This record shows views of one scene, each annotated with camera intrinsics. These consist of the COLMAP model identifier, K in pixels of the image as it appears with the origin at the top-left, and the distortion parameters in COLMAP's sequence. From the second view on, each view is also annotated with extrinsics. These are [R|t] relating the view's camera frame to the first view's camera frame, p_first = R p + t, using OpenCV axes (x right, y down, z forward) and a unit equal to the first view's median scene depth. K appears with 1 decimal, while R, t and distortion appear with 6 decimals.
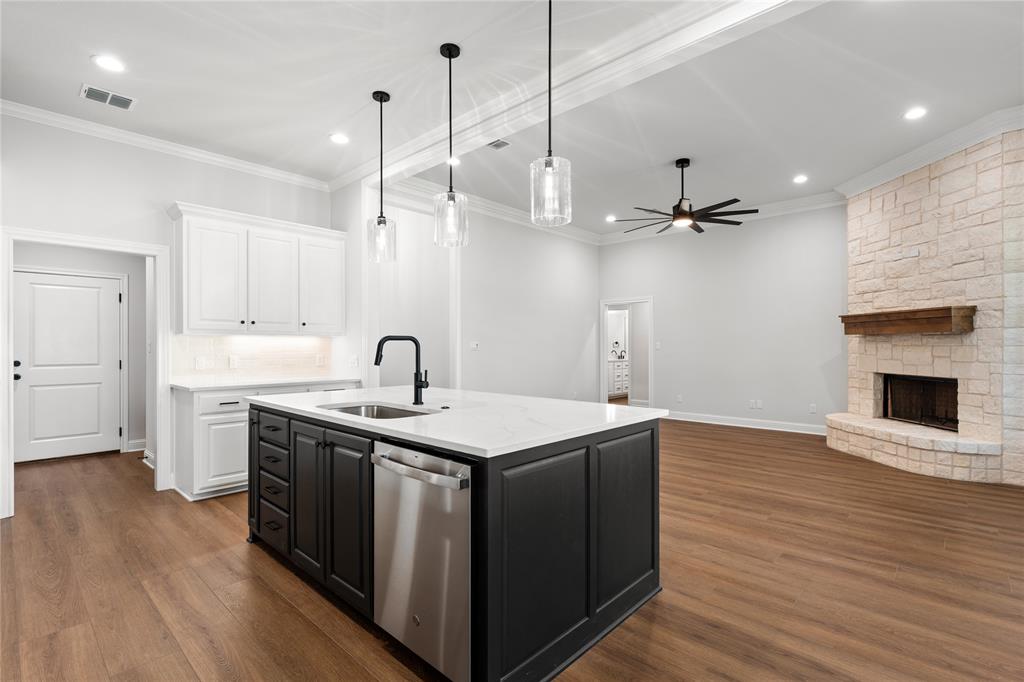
lens RADIAL K [[480.5, 0, 514.3], [0, 480.5, 344.5], [0, 0, 1]] dist [0.000598, -0.000072]
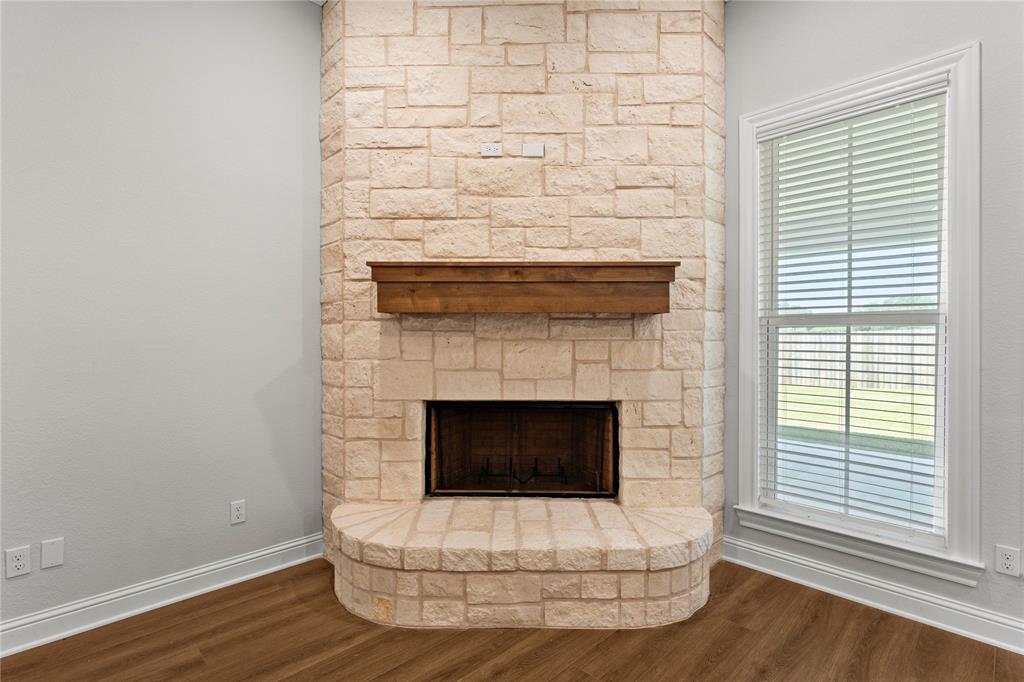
lens RADIAL K [[487.8, 0, 512.0], [0, 487.8, 341.0], [0, 0, 1]] dist [-0.002270, -0.000393]
pose [[0.047491, -0.004697, 0.998861, 0.372677], [-0.002836, 0.999984, 0.004837, 0.001152], [-0.998868, -0.003062, 0.047477, 1.103553]]
